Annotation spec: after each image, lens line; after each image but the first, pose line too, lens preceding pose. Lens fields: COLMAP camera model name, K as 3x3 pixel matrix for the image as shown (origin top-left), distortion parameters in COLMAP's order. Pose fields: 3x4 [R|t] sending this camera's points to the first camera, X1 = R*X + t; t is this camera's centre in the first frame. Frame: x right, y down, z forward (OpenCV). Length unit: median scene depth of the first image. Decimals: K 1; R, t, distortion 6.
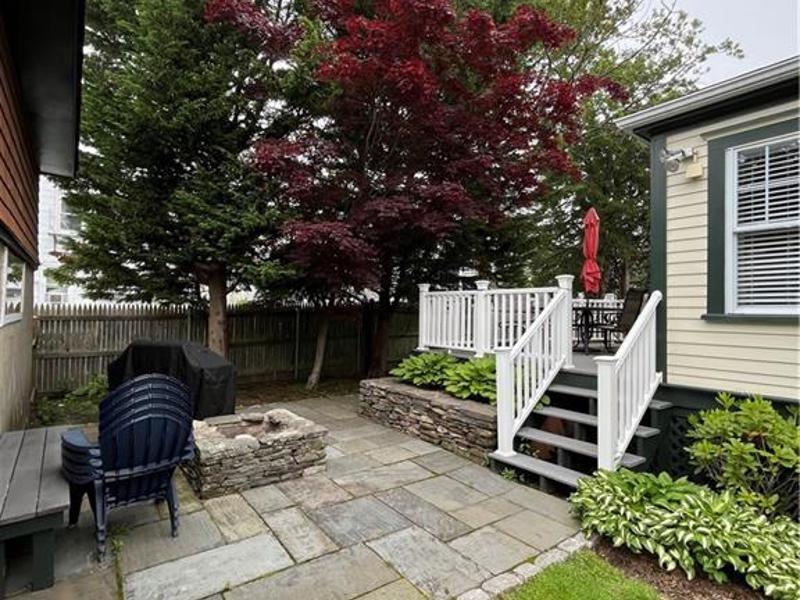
lens RADIAL K [[434.7, 0, 398.3], [0, 434.7, 302.8], [0, 0, 1]] dist [-0.001977, 0.000276]
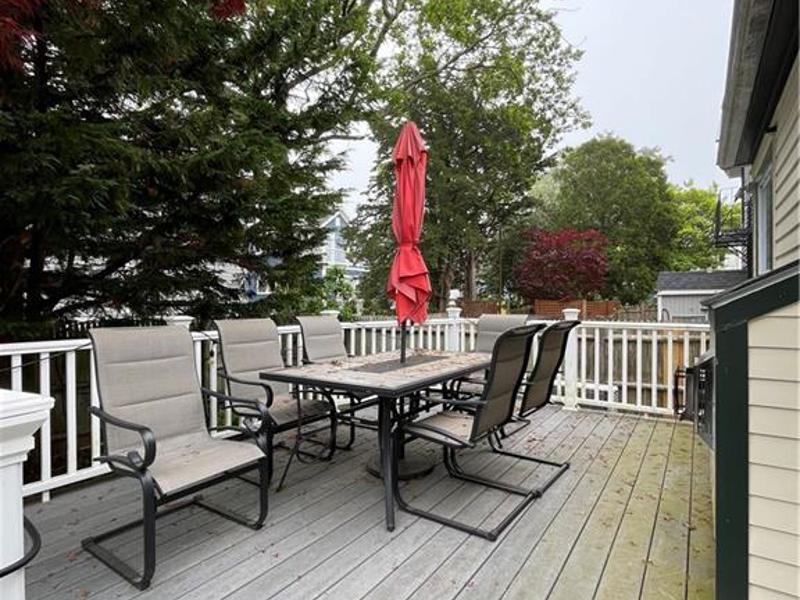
lens RADIAL K [[434.7, 0, 398.3], [0, 434.7, 302.8], [0, 0, 1]] dist [-0.001977, 0.000276]
pose [[0.948894, -0.022404, 0.314799, 0.108650], [0.014641, 0.999528, 0.027003, -0.019999], [-0.315255, -0.021014, 0.948774, 0.219548]]
